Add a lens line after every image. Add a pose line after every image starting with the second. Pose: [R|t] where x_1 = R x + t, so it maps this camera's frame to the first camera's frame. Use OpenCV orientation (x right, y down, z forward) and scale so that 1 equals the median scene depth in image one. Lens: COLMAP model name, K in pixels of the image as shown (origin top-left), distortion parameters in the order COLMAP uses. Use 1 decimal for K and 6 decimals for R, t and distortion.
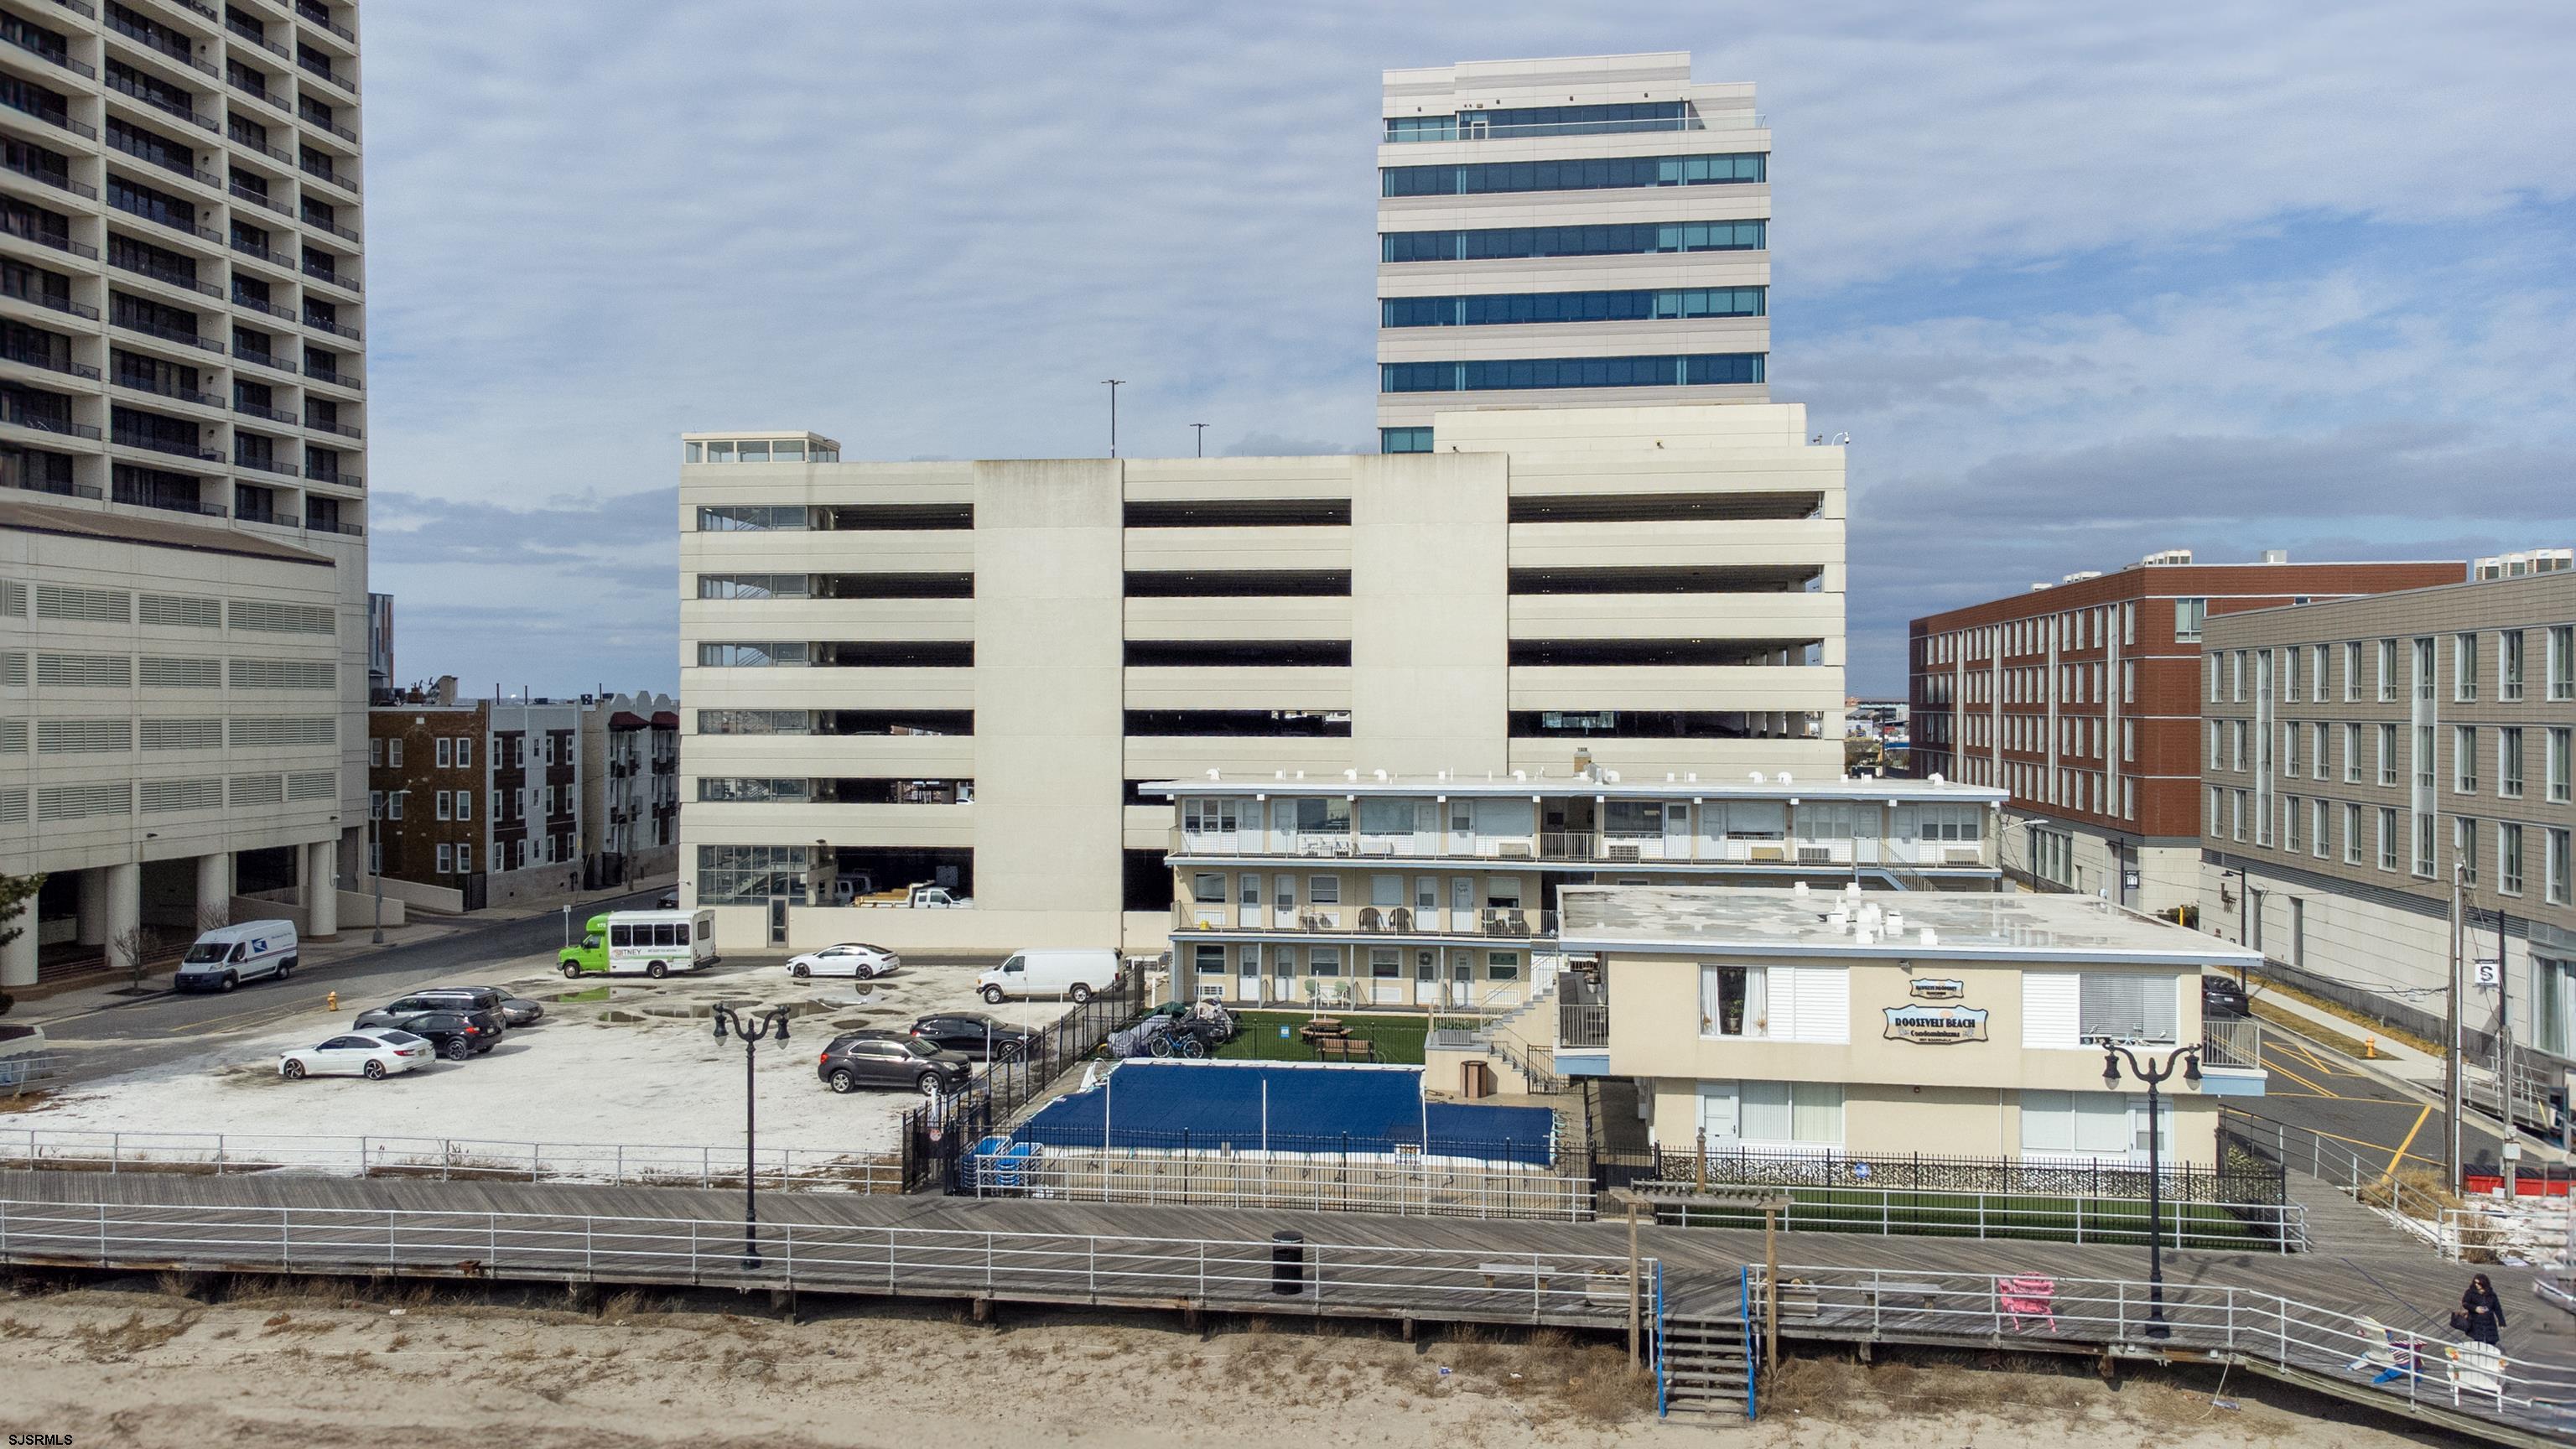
lens RADIAL K [[1889.2, 0, 1288.0], [0, 1889.2, 724.5], [0, 0, 1]] dist [0.046307, -0.002759]
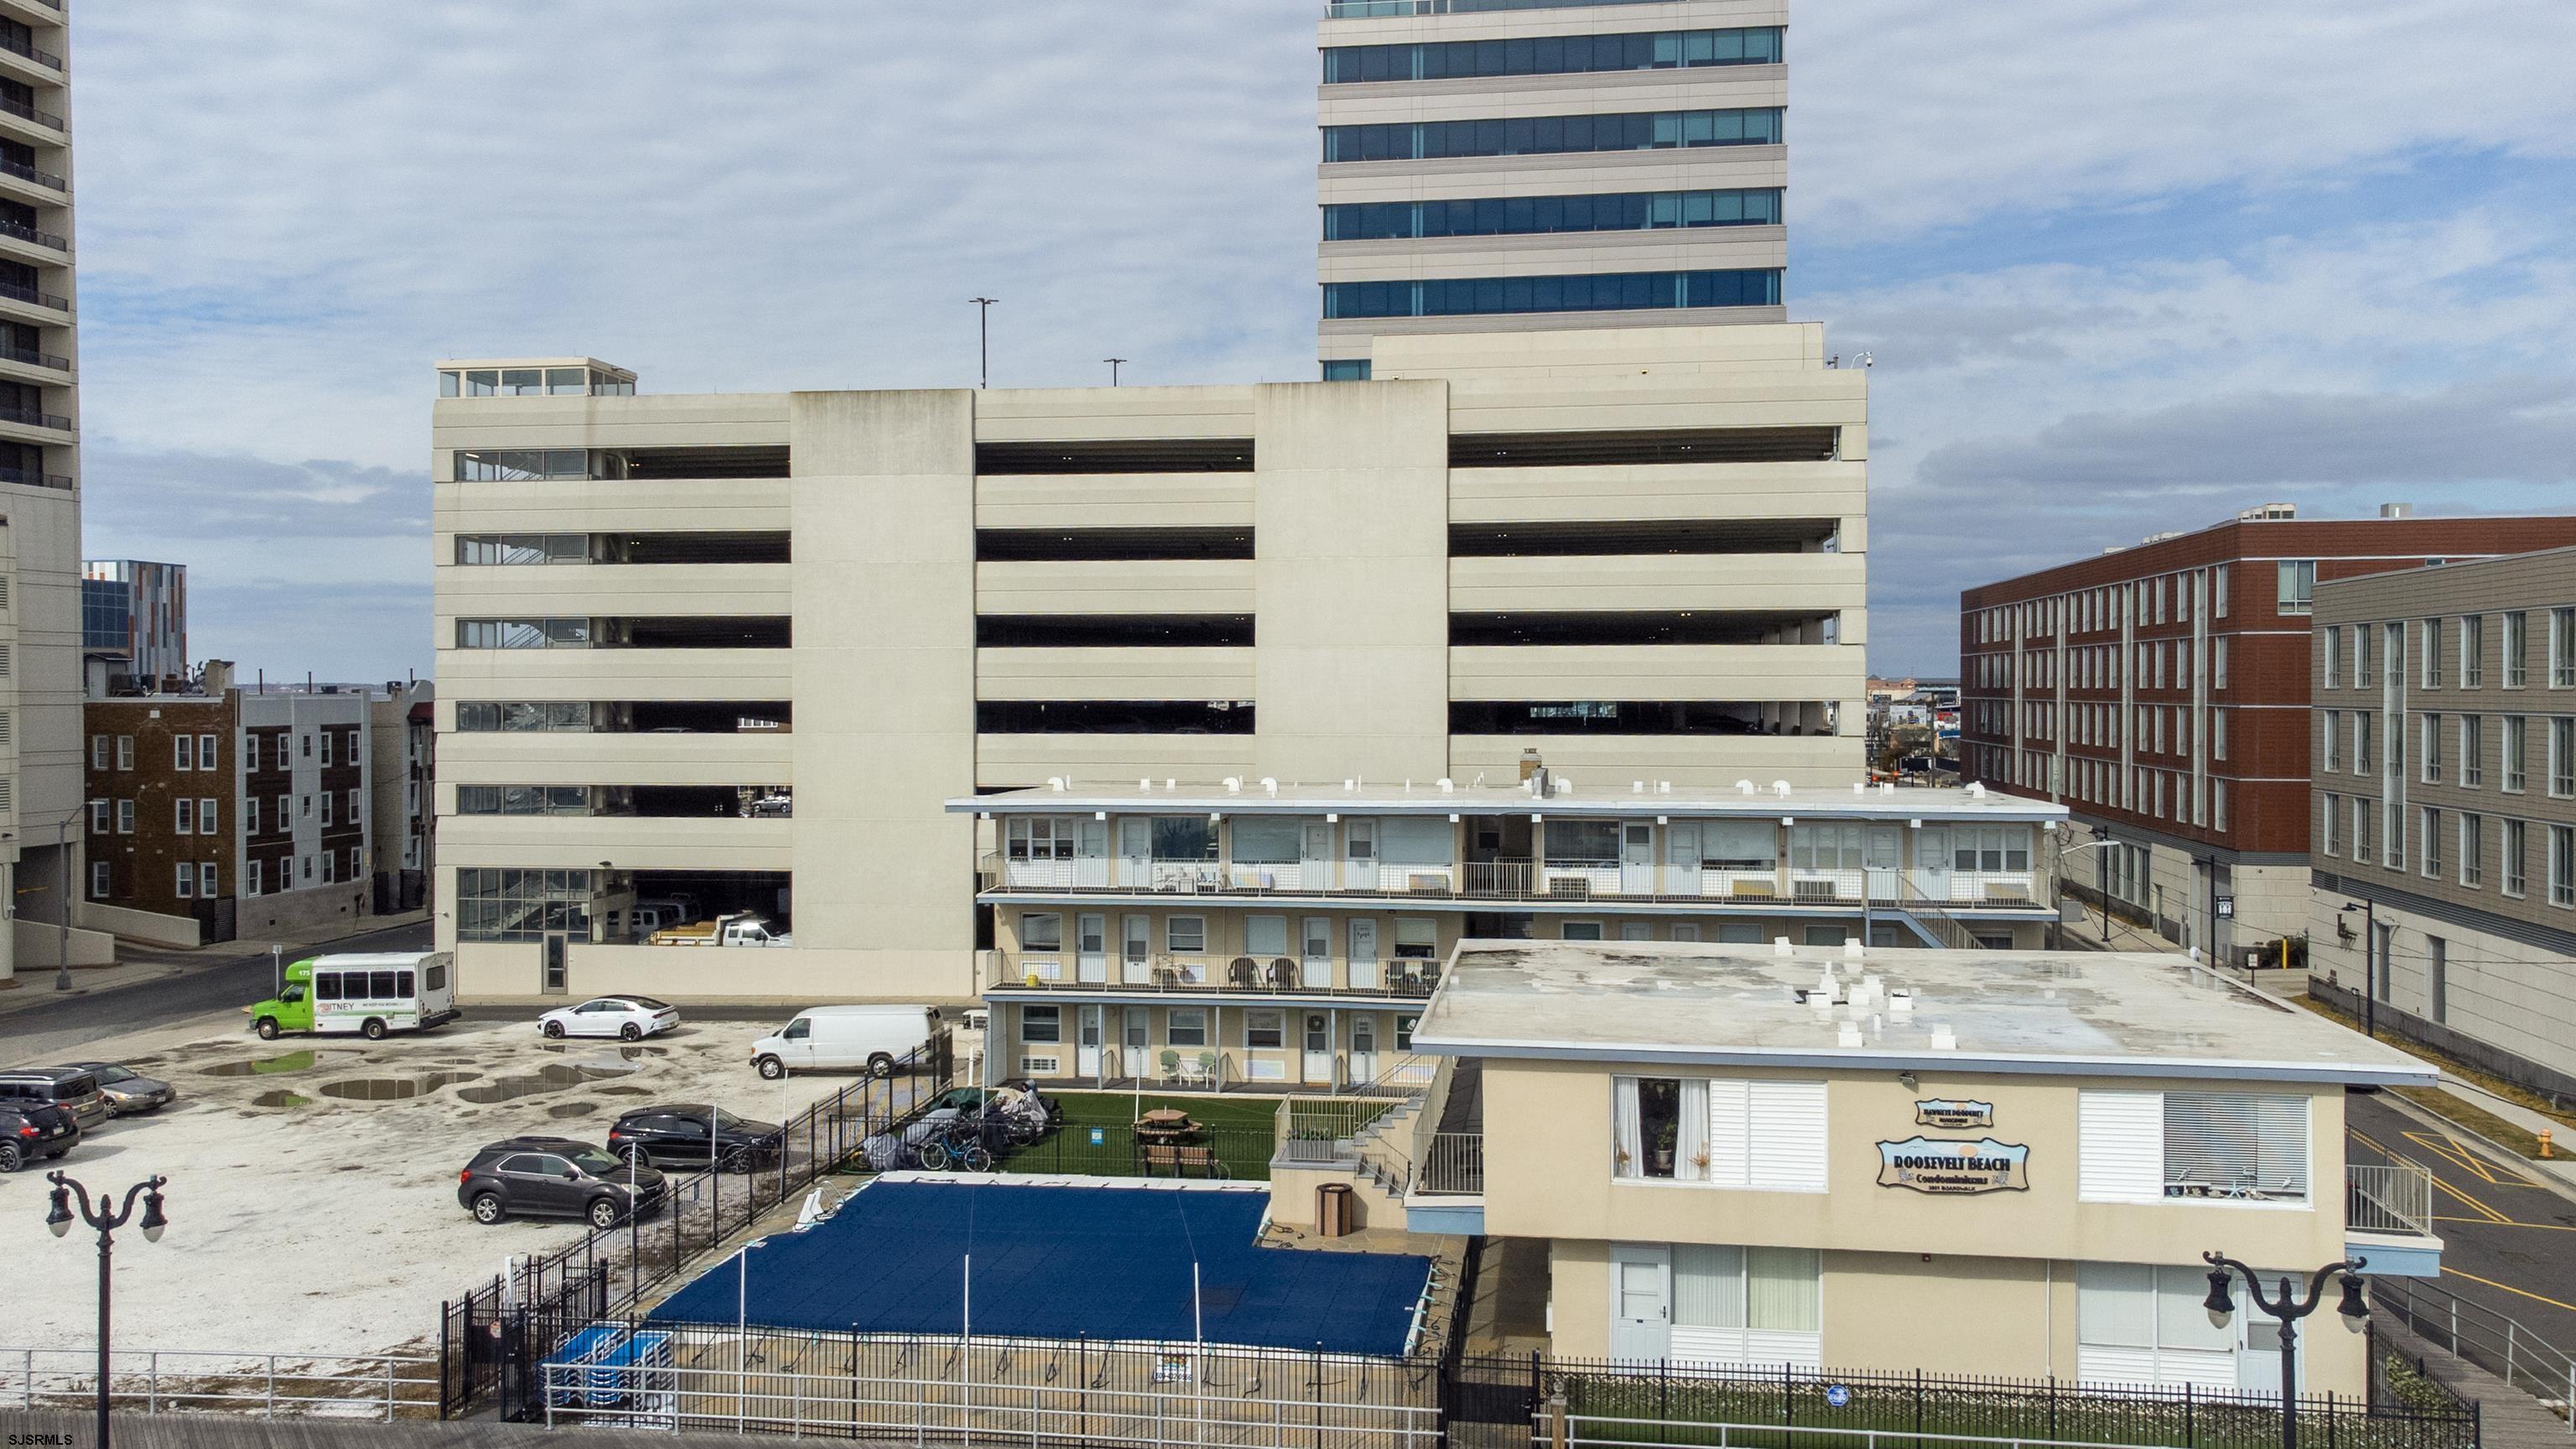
lens RADIAL K [[2040.9, 0, 1288.0], [0, 2040.9, 724.5], [0, 0, 1]] dist [0.041363, 0.013594]
pose [[0.999979, -0.001996, -0.006097, 0.057304], [0.002040, 0.999972, 0.007197, -0.003939], [0.006083, -0.007209, 0.999956, 0.140396]]
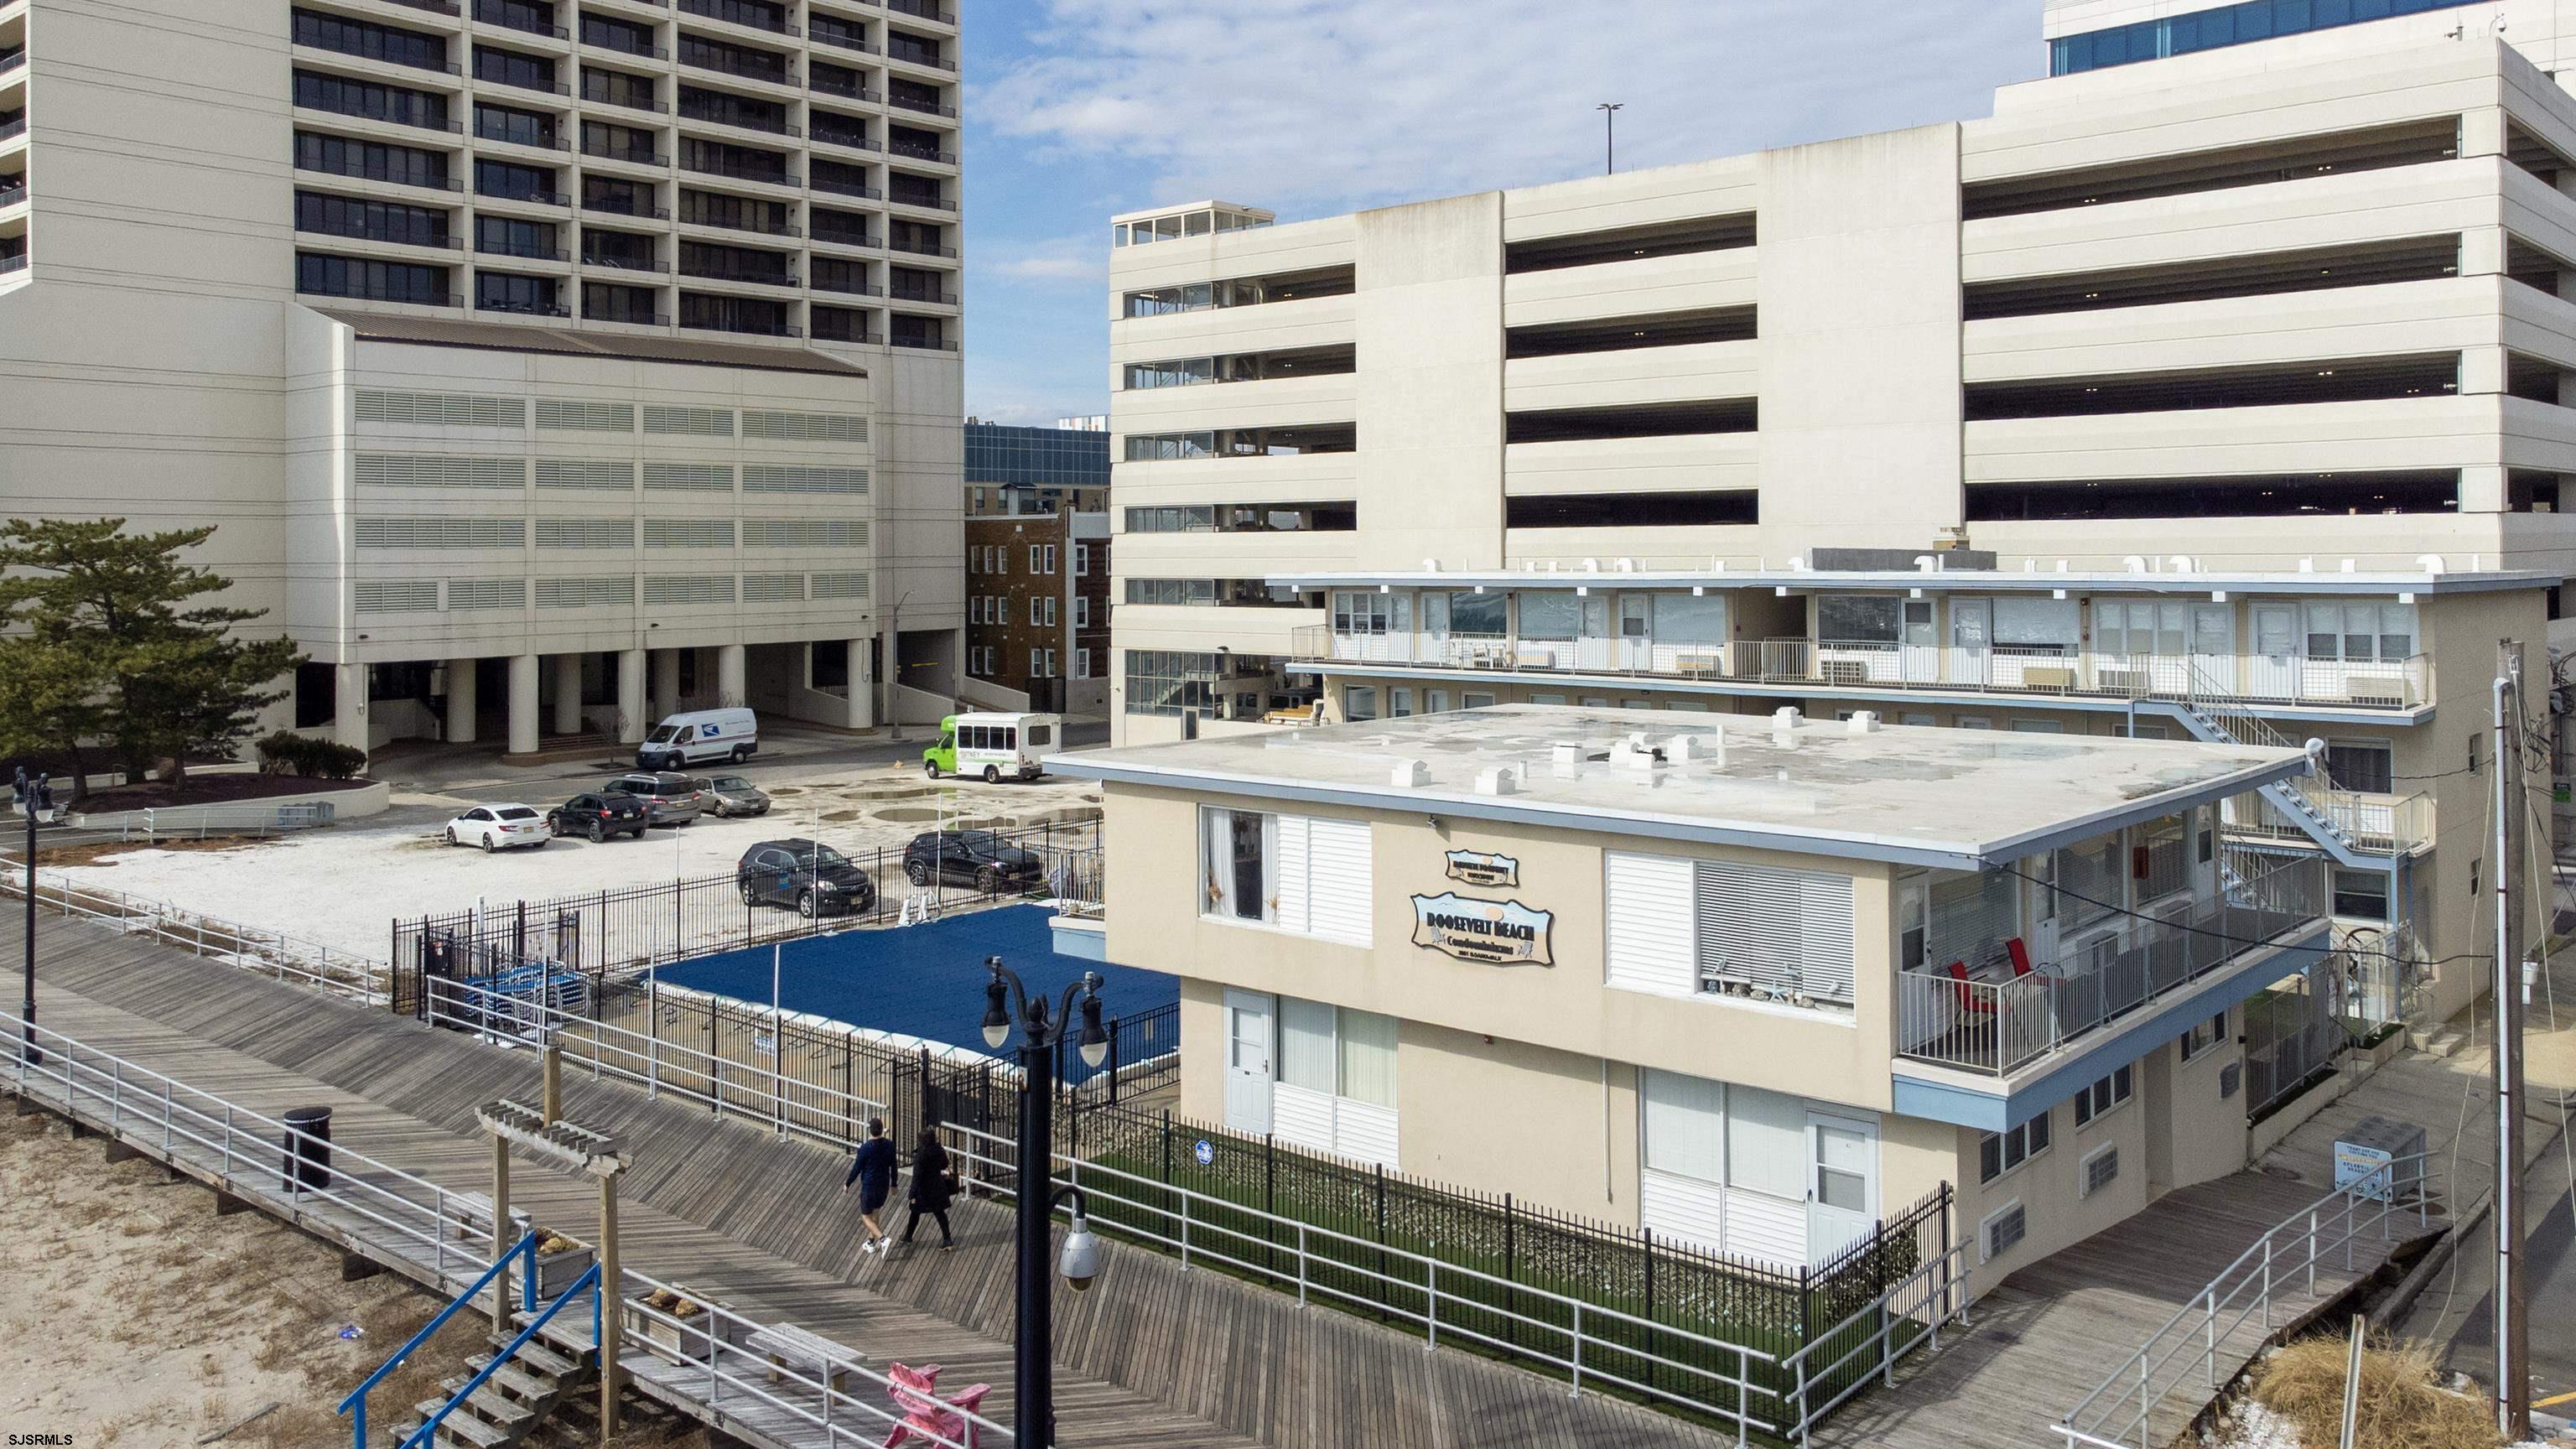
lens RADIAL K [[1993.8, 0, 1267.6], [0, 1993.8, 535.0], [0, 0, 1]] dist [0.042130, 0.011260]
pose [[0.831856, -0.010556, -0.554892, 0.340908], [0.002650, 0.999883, -0.015049, 0.024576], [0.554986, 0.011048, 0.831786, 0.244146]]
